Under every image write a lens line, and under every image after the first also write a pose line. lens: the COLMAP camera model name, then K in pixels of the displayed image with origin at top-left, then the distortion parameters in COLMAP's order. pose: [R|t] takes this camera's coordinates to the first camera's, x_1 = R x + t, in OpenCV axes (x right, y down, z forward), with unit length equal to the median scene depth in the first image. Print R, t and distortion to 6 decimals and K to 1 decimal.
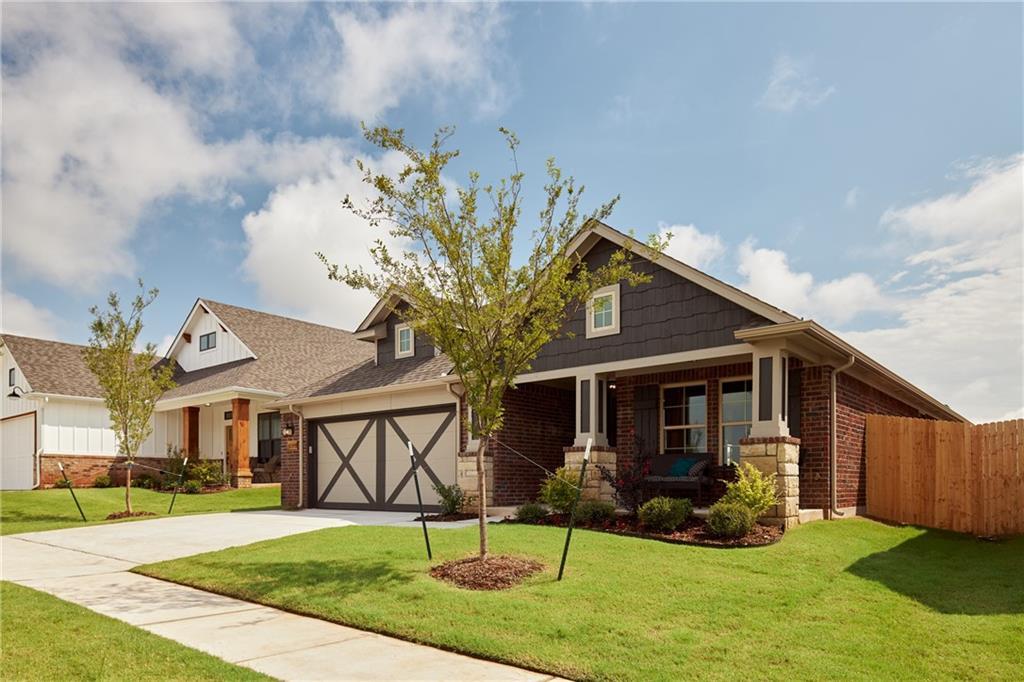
lens RADIAL K [[706.6, 0, 512.0], [0, 706.6, 341.0], [0, 0, 1]] dist [0.003165, 0.001348]
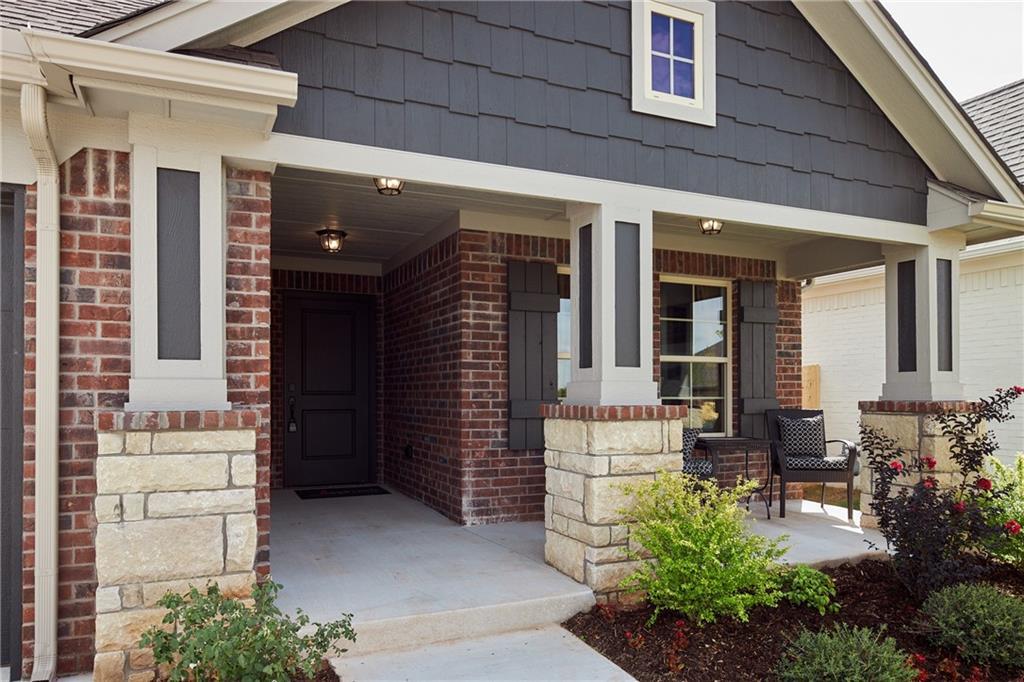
lens RADIAL K [[706.6, 0, 512.0], [0, 706.6, 341.0], [0, 0, 1]] dist [0.003165, 0.001348]
pose [[0.476916, 0.065983, 0.876468, -0.234675], [-0.188430, 0.981669, 0.028628, 0.114389], [-0.858513, -0.178806, 0.480607, 0.863519]]
